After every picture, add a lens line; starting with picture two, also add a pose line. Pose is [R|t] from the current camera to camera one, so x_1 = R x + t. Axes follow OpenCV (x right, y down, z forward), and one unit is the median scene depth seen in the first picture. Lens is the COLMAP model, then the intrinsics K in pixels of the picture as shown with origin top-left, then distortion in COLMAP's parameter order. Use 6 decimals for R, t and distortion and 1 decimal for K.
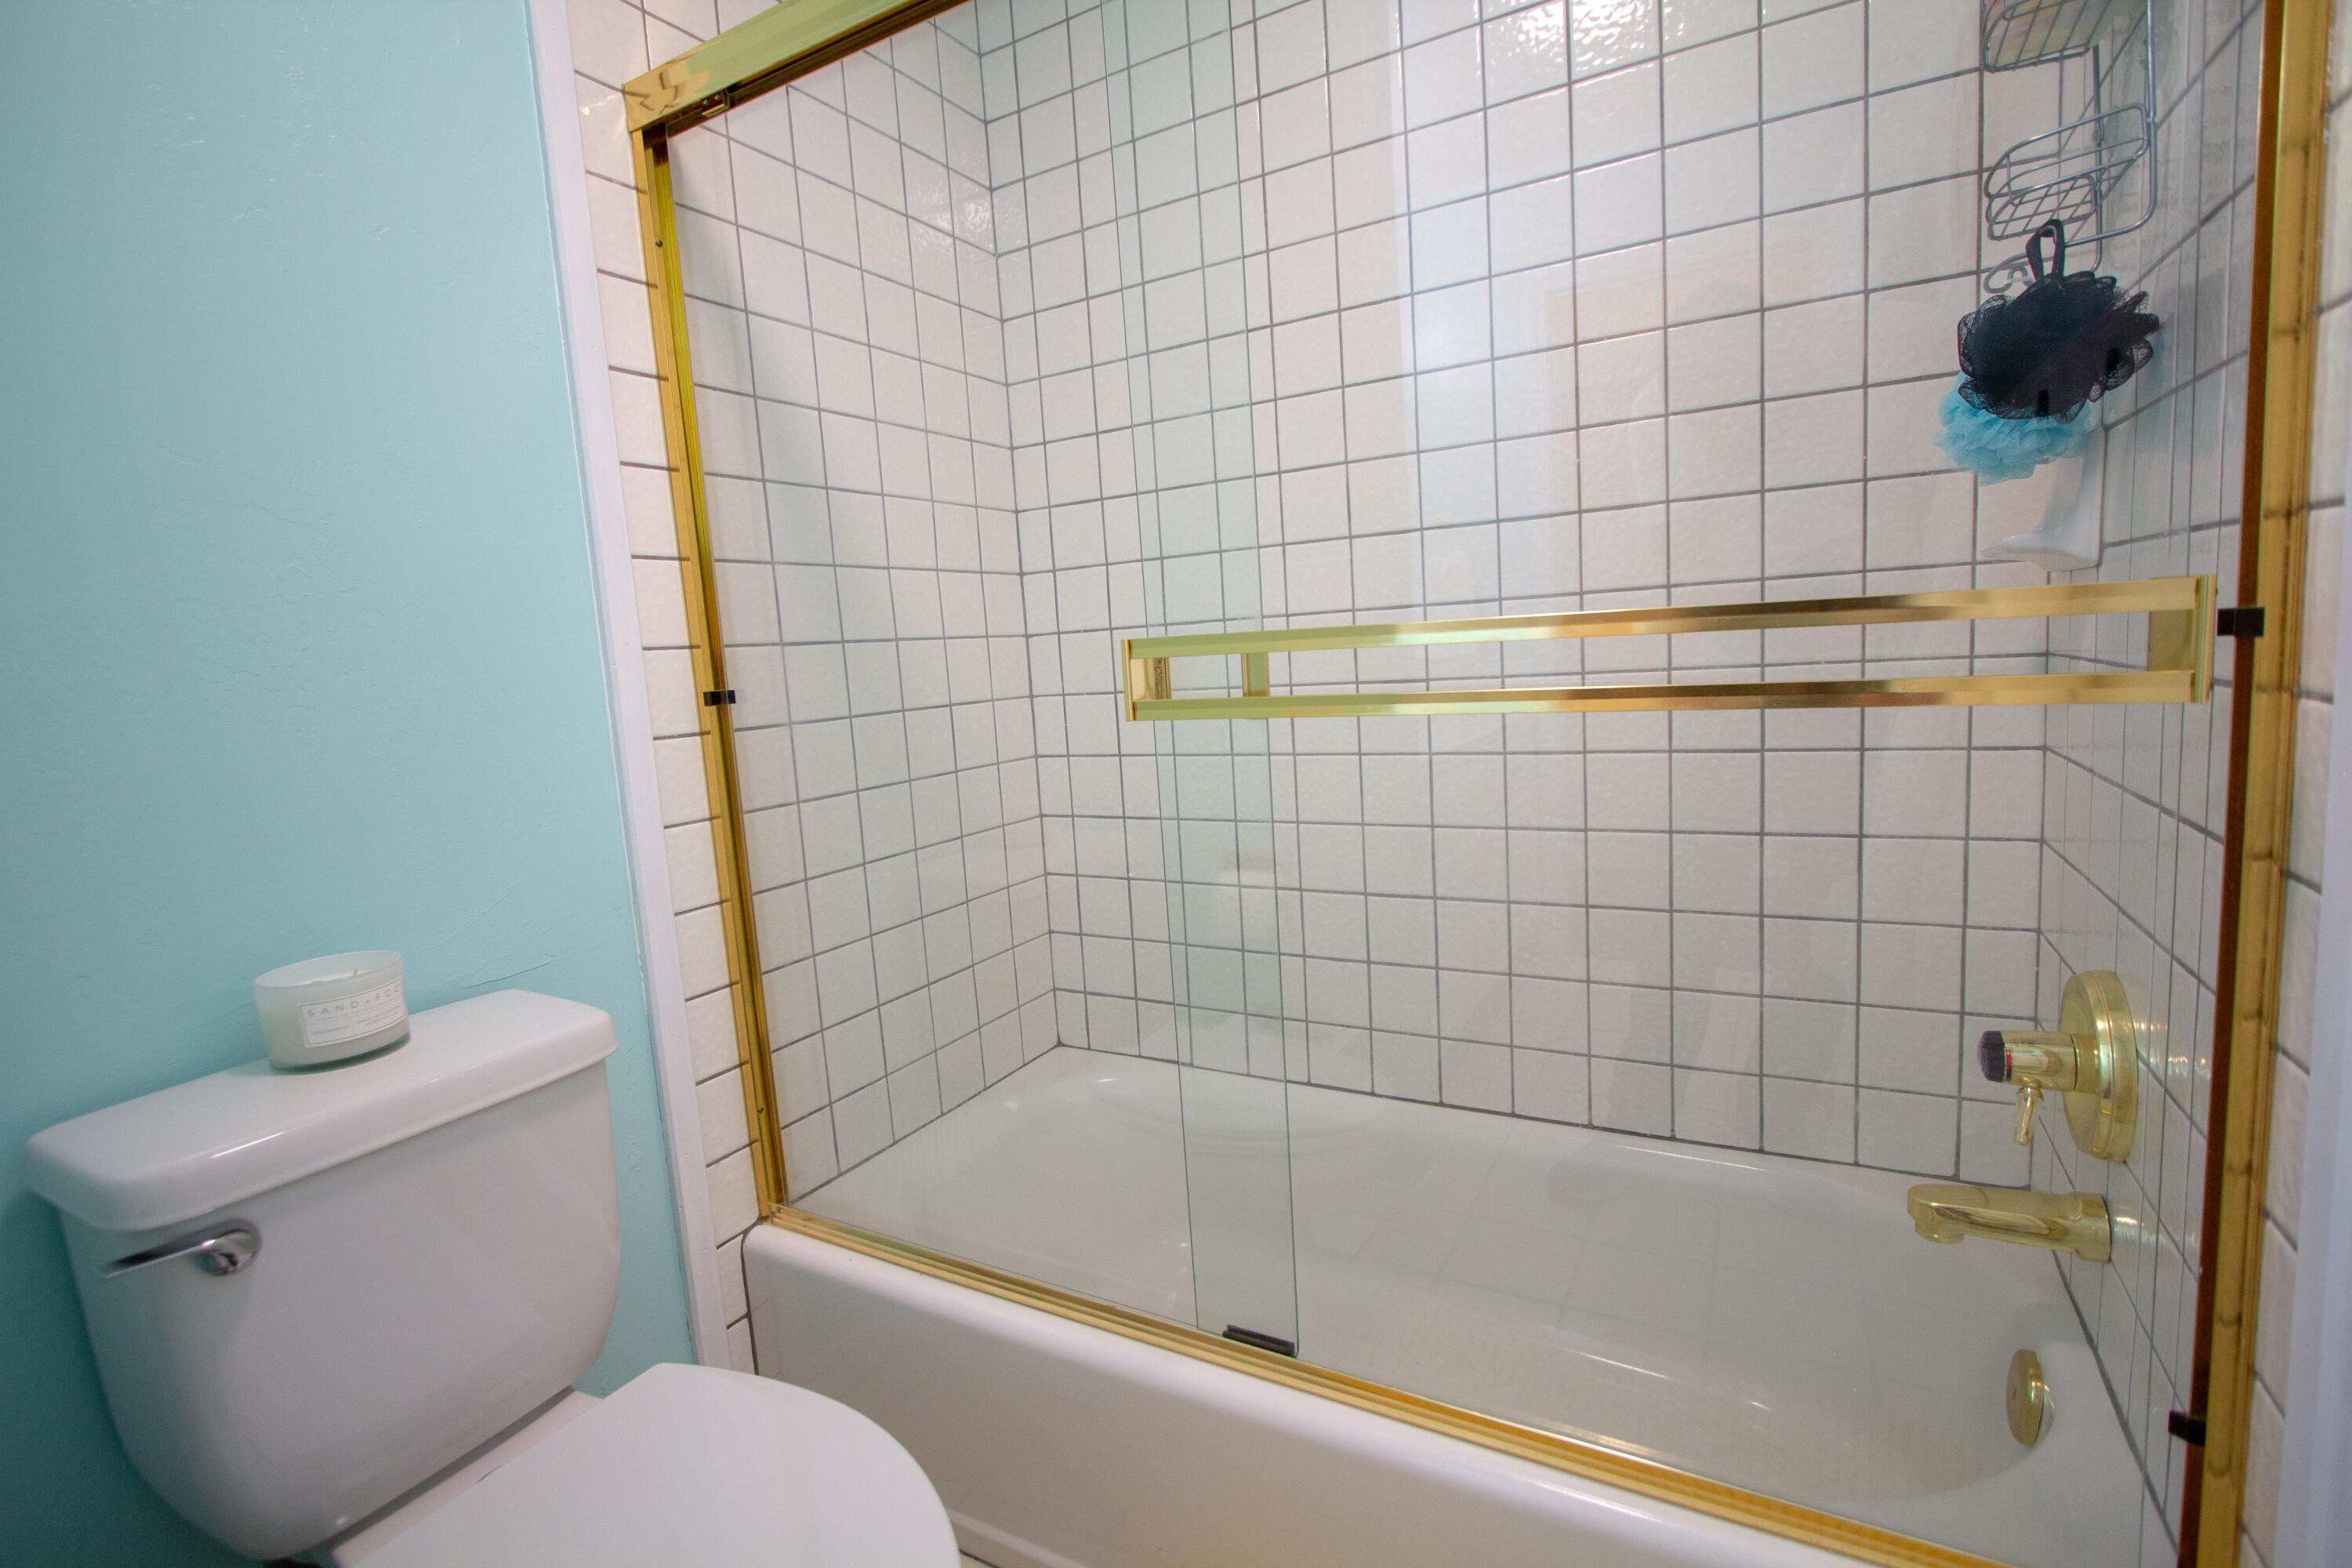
lens RADIAL K [[1075.8, 0, 1178.9], [0, 1075.8, 778.2], [0, 0, 1]] dist [-0.014042, 0.000674]
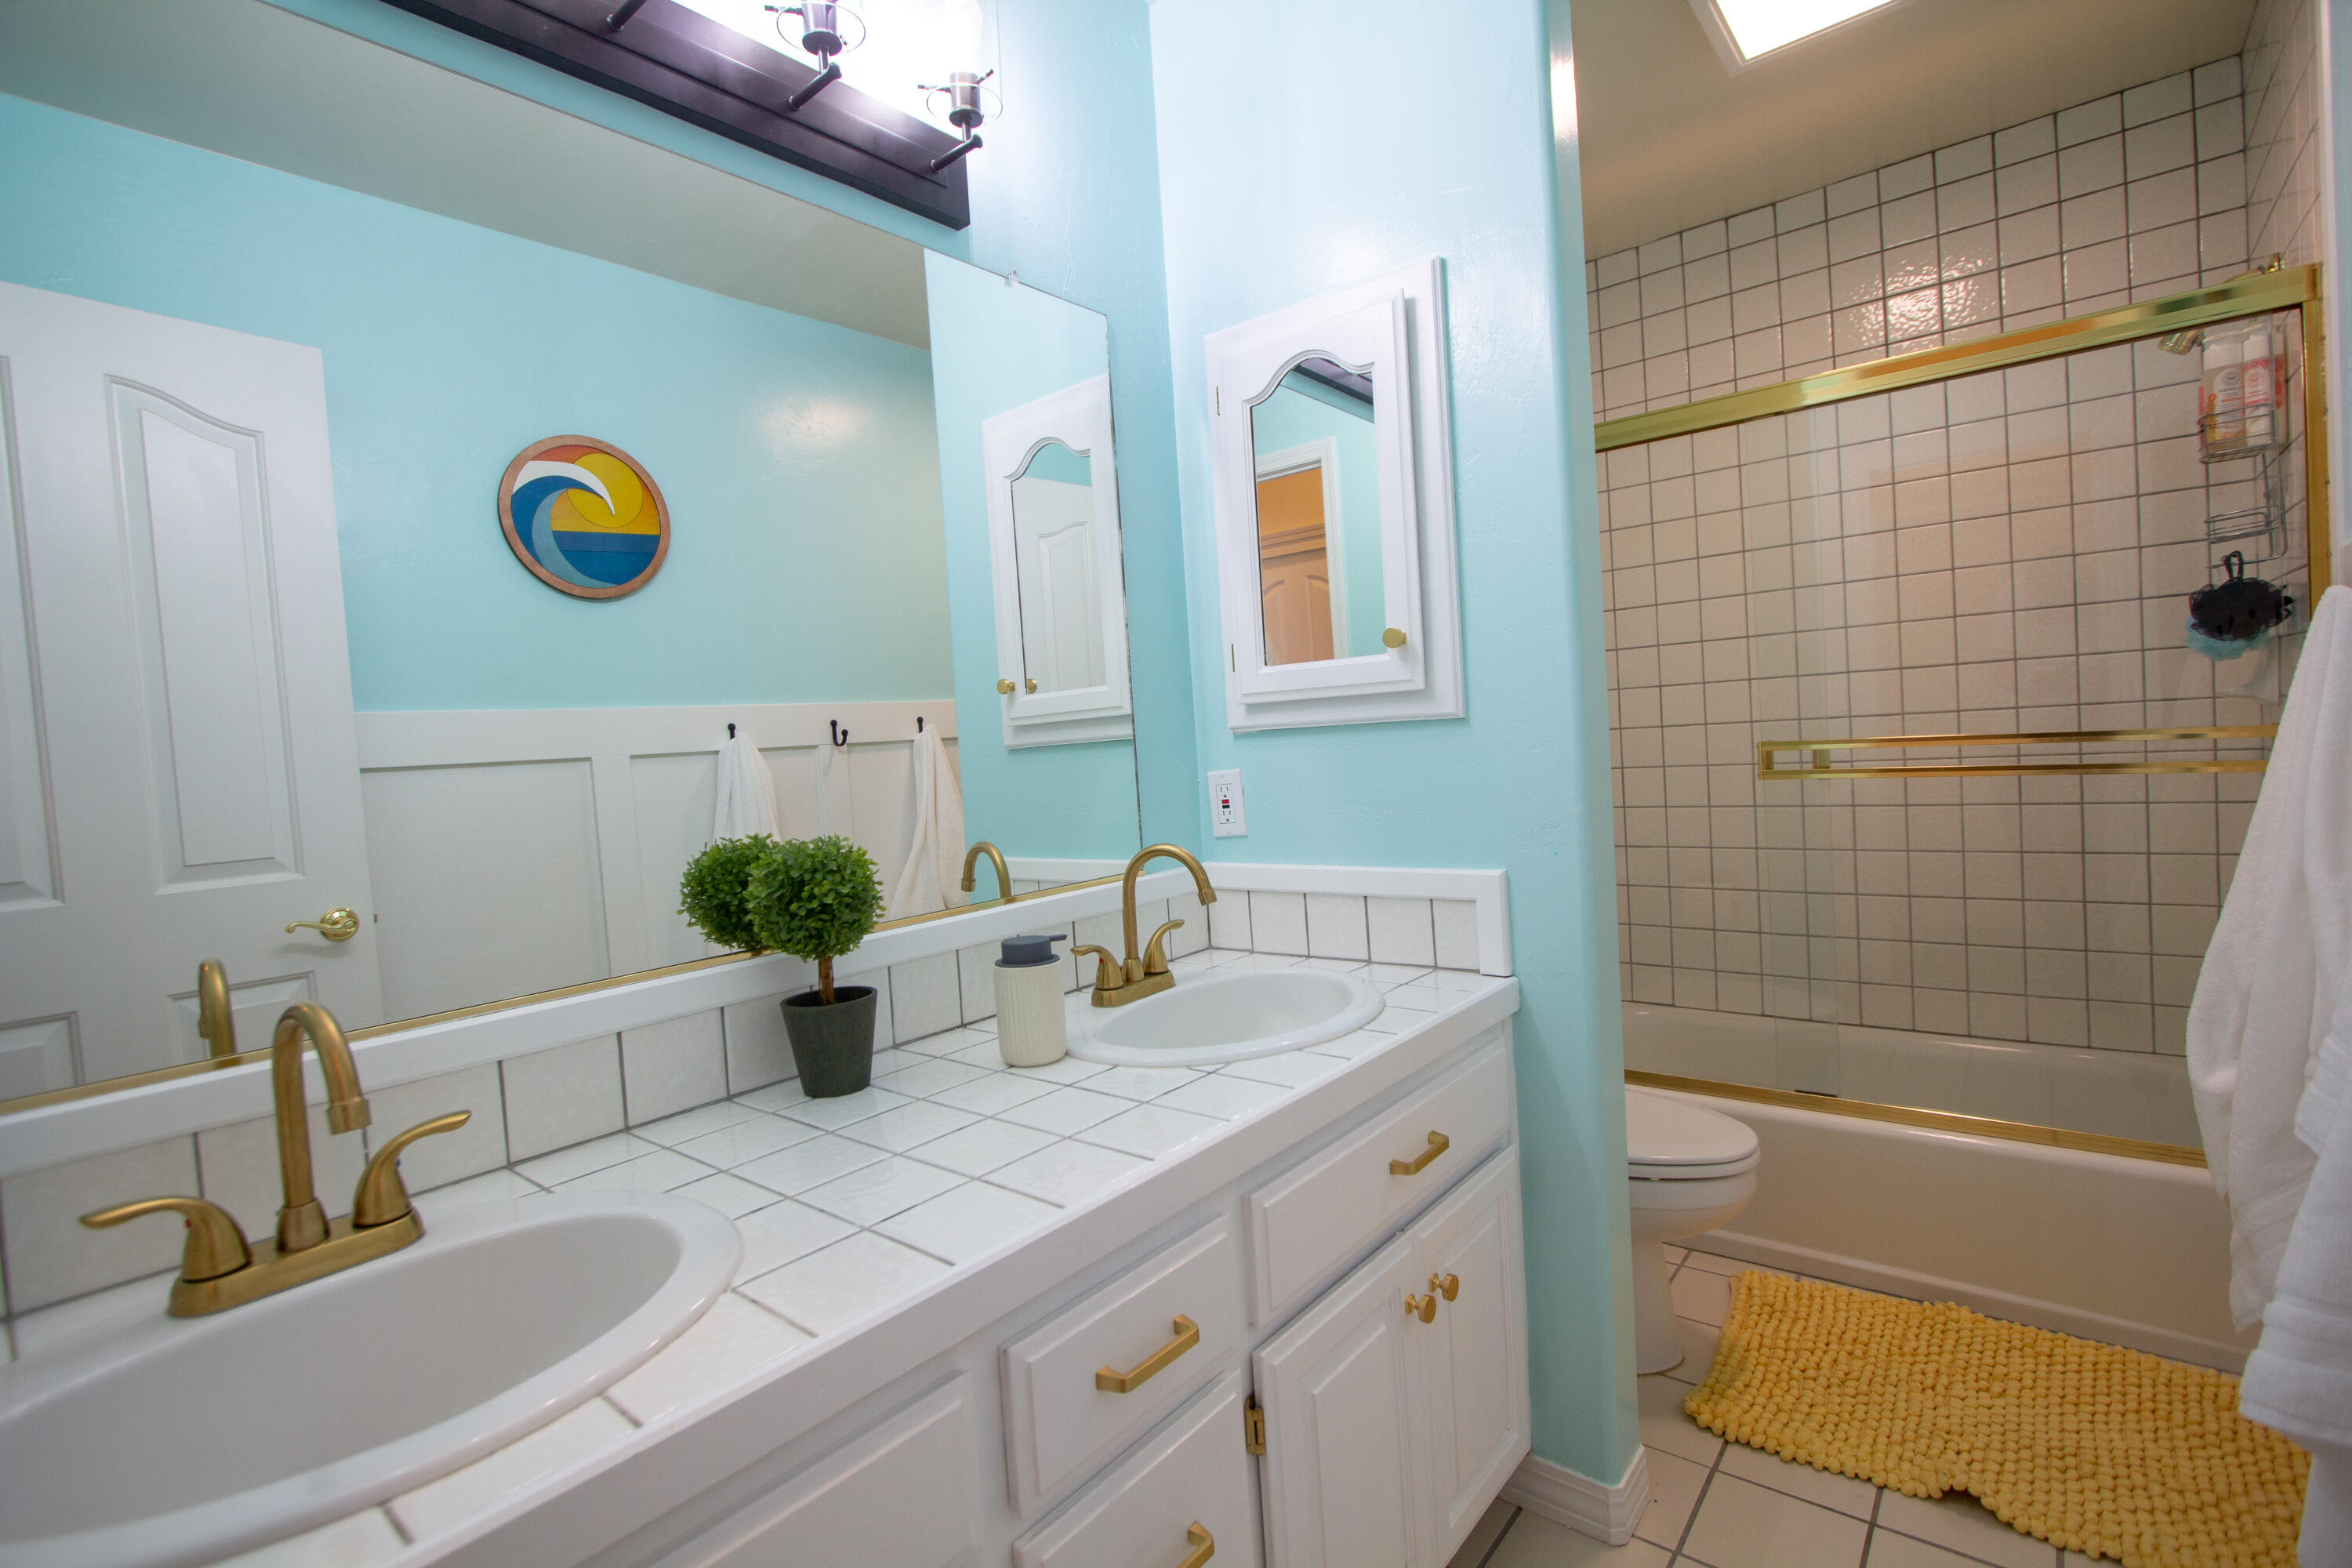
lens RADIAL K [[1075.8, 0, 1178.9], [0, 1075.8, 778.2], [0, 0, 1]] dist [-0.014042, 0.000674]
pose [[0.985519, 0.009628, -0.169290, -0.788681], [-0.022306, 0.997072, -0.073145, 0.121067], [0.168090, 0.075862, 0.982848, -1.228676]]
